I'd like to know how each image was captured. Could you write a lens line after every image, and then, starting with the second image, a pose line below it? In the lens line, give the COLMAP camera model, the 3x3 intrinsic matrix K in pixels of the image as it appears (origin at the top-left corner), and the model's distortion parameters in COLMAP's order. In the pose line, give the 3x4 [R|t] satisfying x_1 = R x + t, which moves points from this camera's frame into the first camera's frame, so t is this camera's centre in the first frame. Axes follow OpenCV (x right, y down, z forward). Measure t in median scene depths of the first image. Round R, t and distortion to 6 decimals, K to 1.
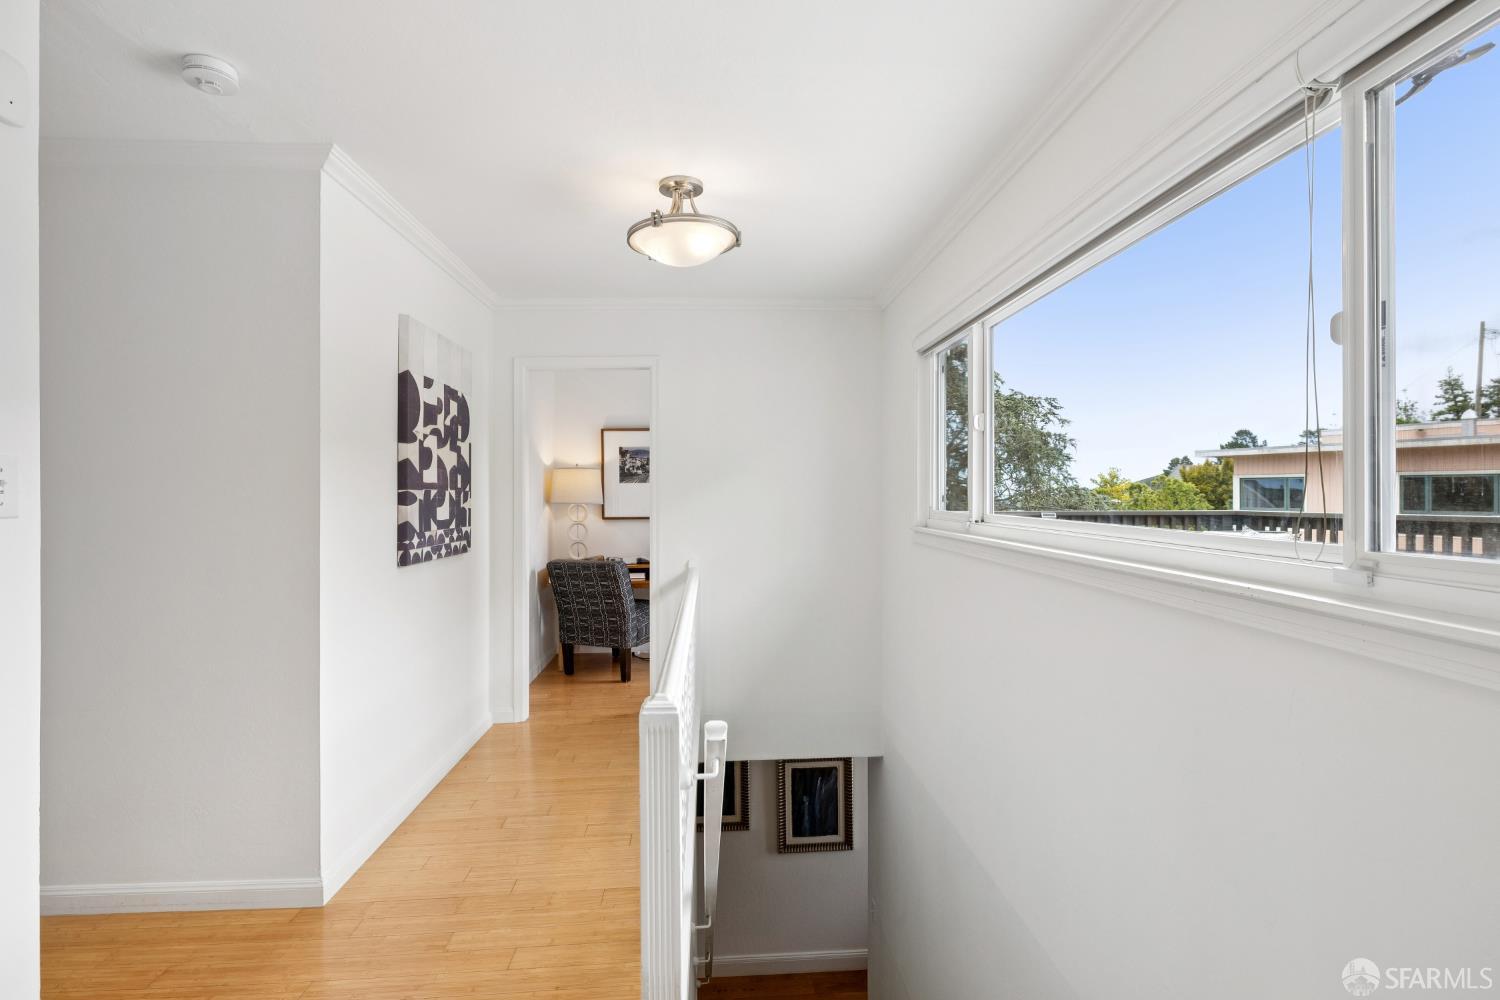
lens RADIAL K [[752.5, 0, 744.6], [0, 752.5, 497.9], [0, 0, 1]] dist [-0.002615, -0.000428]
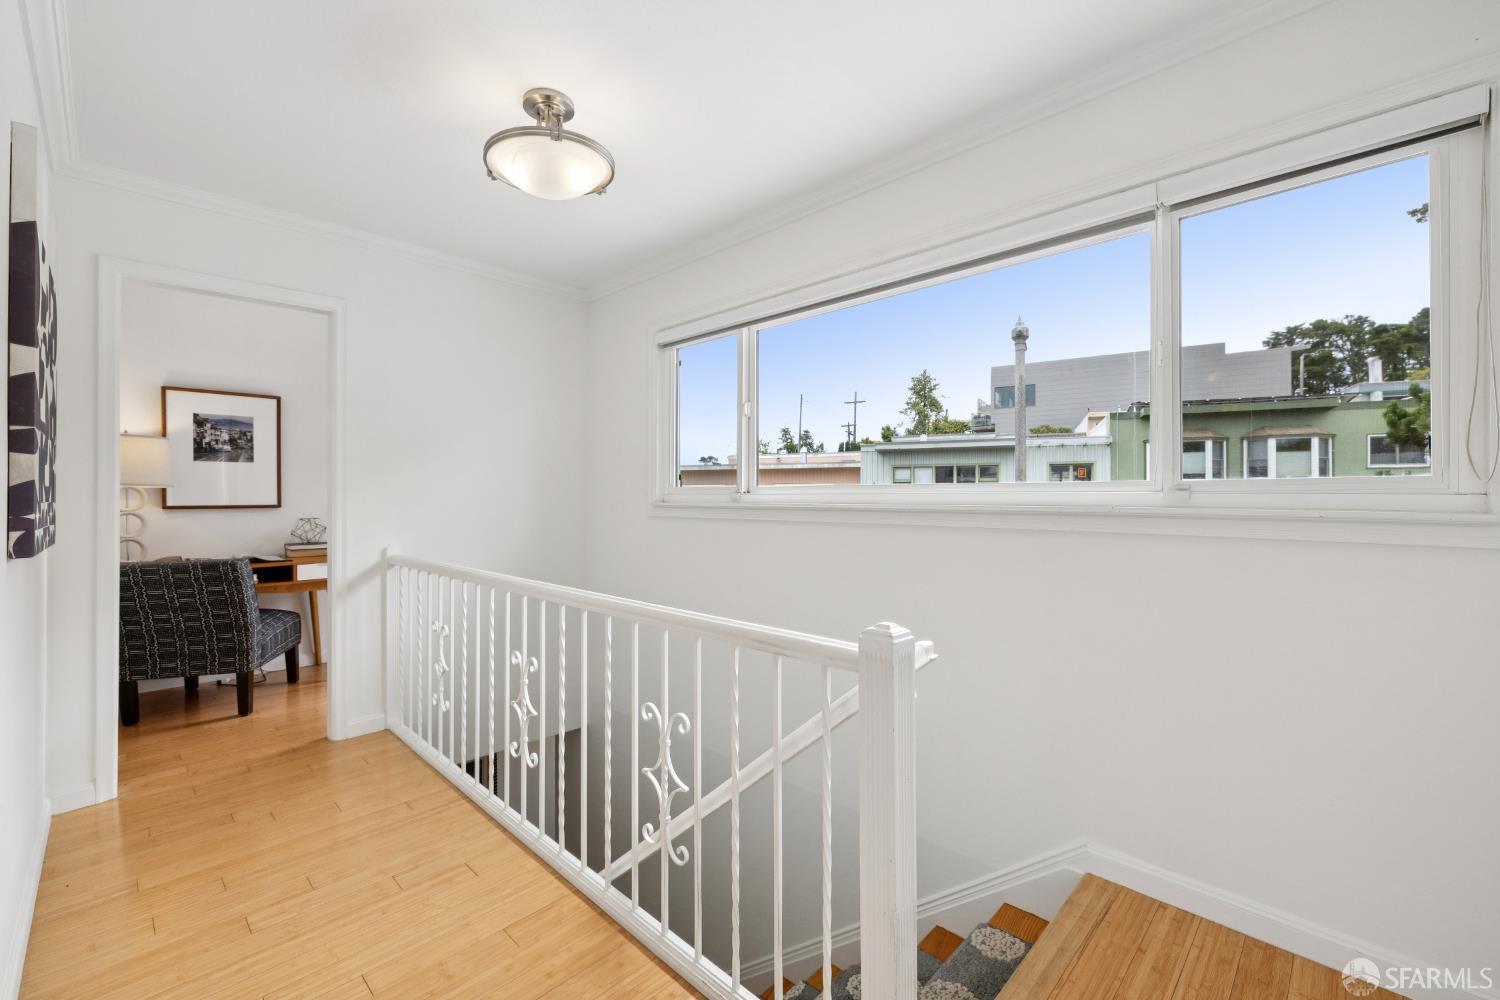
lens RADIAL K [[653.4, 0, 748.9], [0, 653.4, 502.2], [0, 0, 1]] dist [-0.000087, -0.000319]
pose [[0.719046, 0.002577, 0.694958, -0.349183], [0.004558, 0.999954, -0.008425, 0.047482], [-0.694948, 0.009225, 0.719001, 0.217933]]
